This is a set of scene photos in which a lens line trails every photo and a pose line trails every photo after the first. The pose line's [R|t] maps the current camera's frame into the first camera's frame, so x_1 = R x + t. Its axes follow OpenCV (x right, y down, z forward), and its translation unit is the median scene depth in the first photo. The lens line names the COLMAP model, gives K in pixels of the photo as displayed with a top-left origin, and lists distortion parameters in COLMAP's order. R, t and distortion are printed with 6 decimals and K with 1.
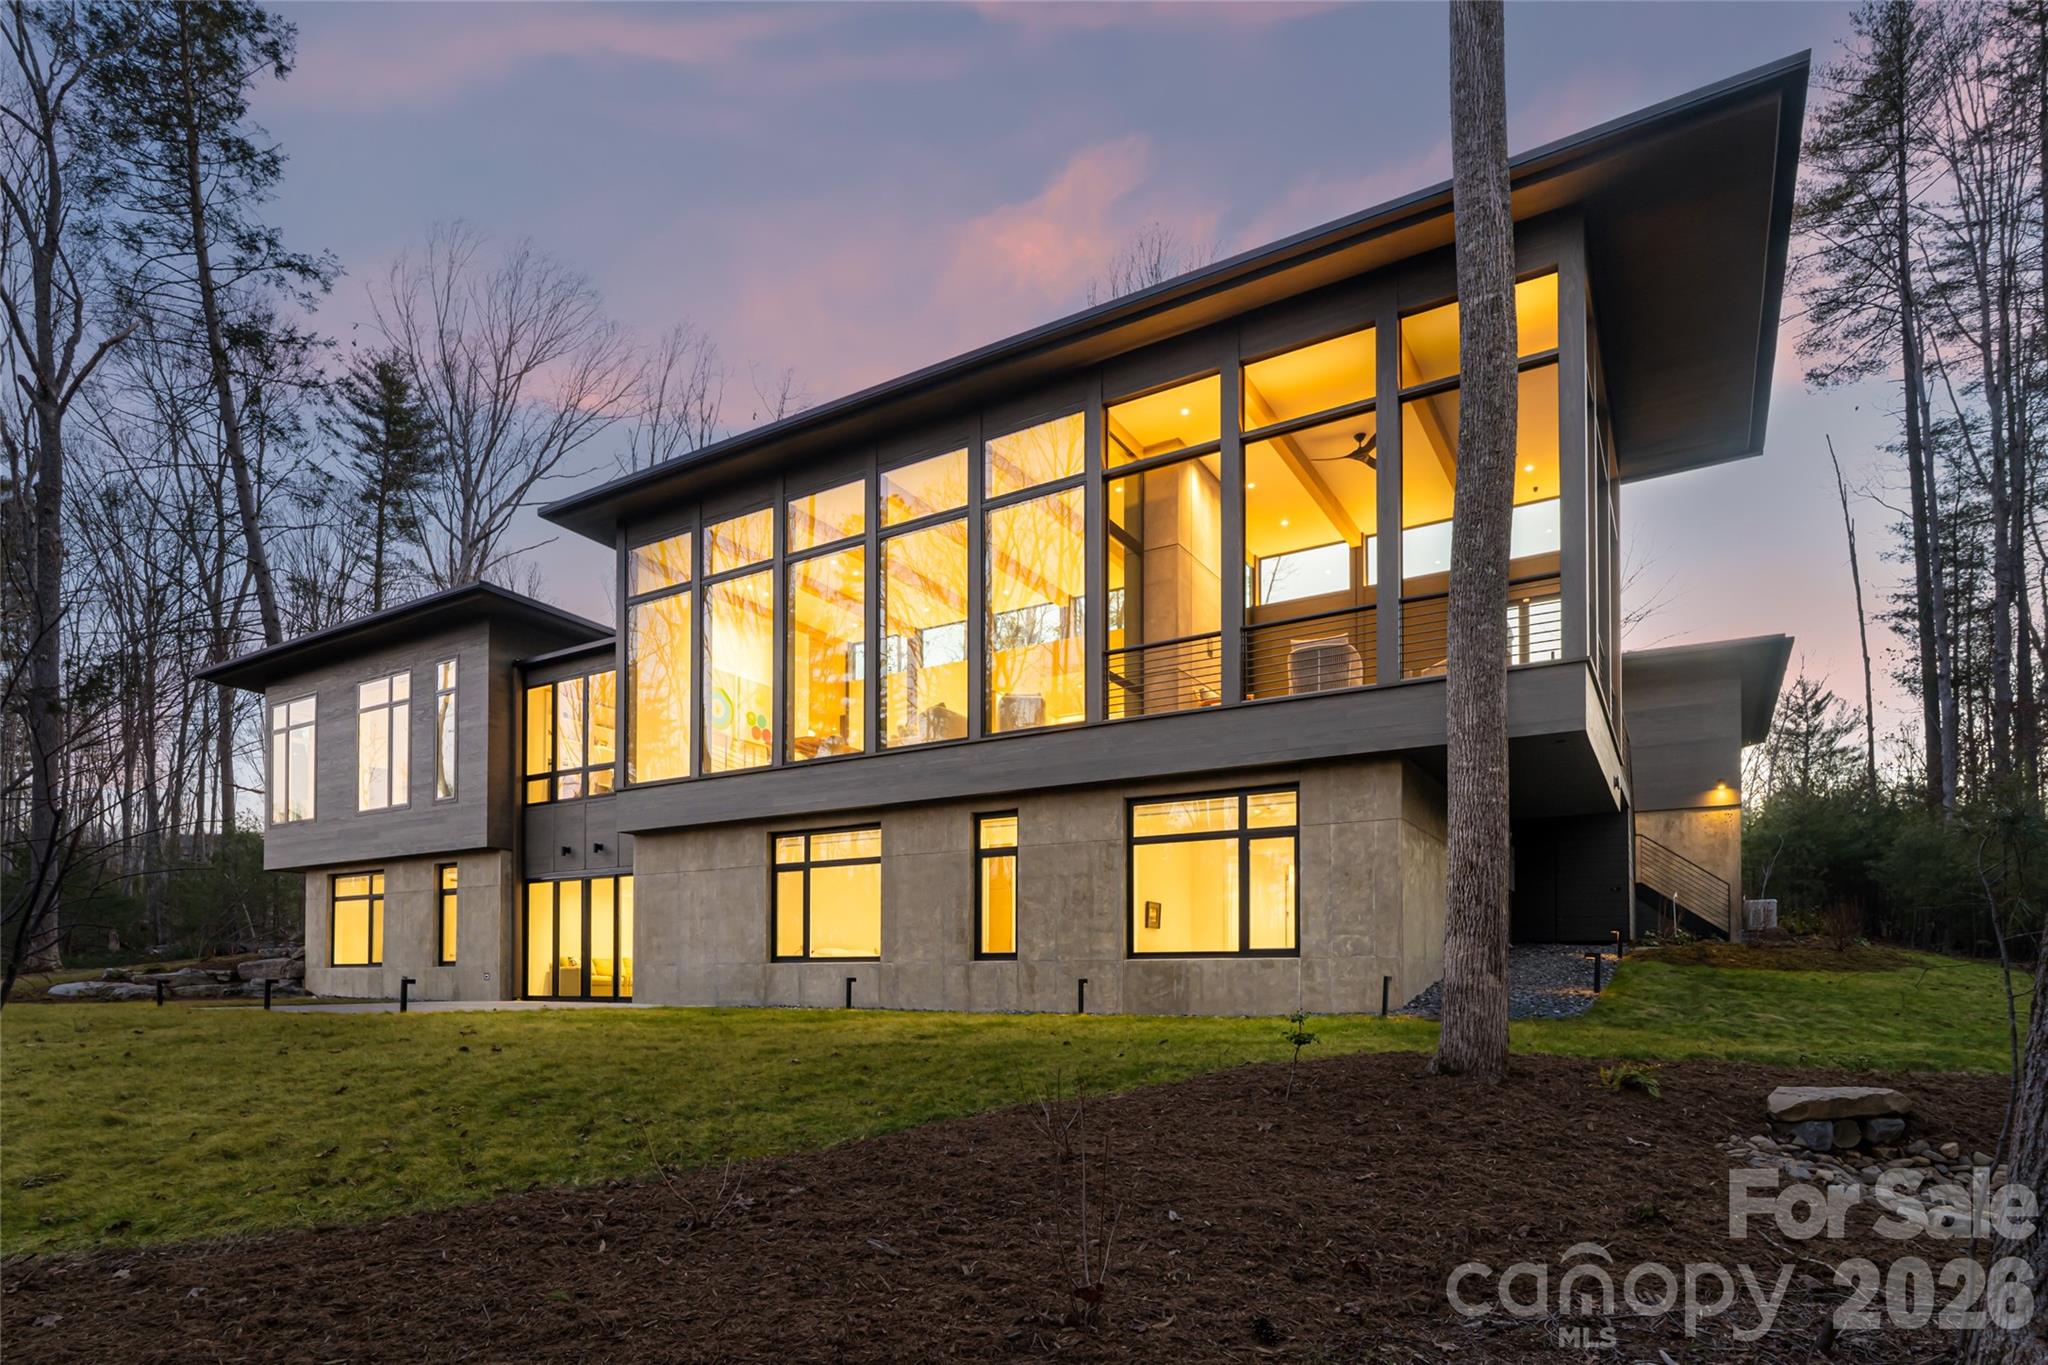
lens RADIAL K [[916.5, 0, 1023.8], [0, 916.5, 680.8], [0, 0, 1]] dist [0.002233, 0.000775]
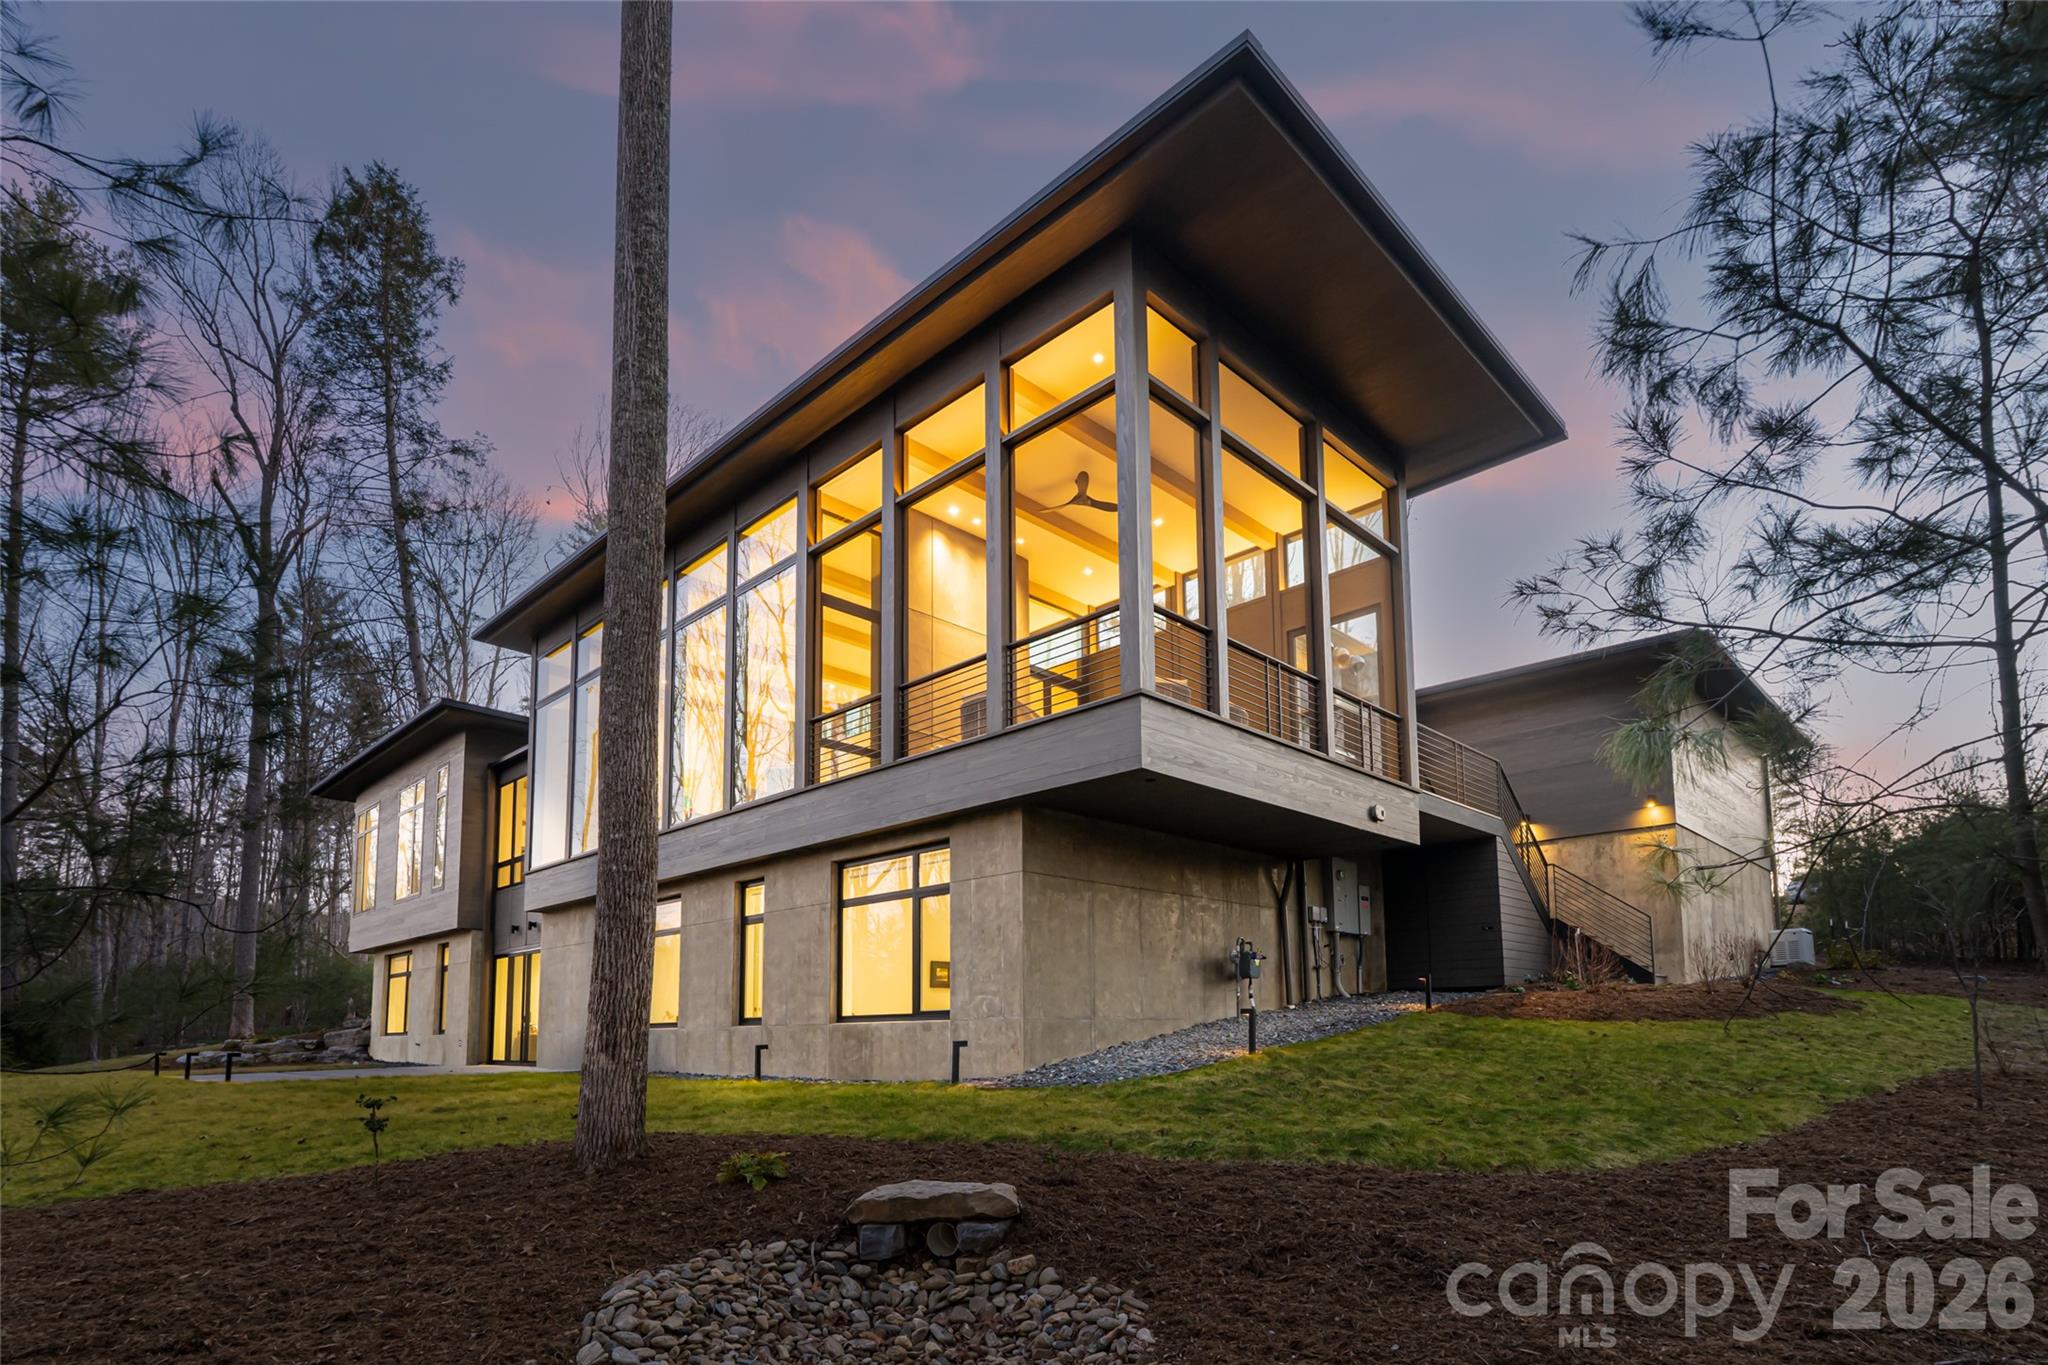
lens RADIAL K [[867.5, 0, 1024.1], [0, 867.5, 687.4], [0, 0, 1]] dist [-0.000437, 0.000460]
pose [[0.978114, -0.091090, -0.187073, 0.339191], [0.079540, 0.994485, -0.068360, 0.011944], [0.192269, 0.051984, 0.979964, 0.056234]]
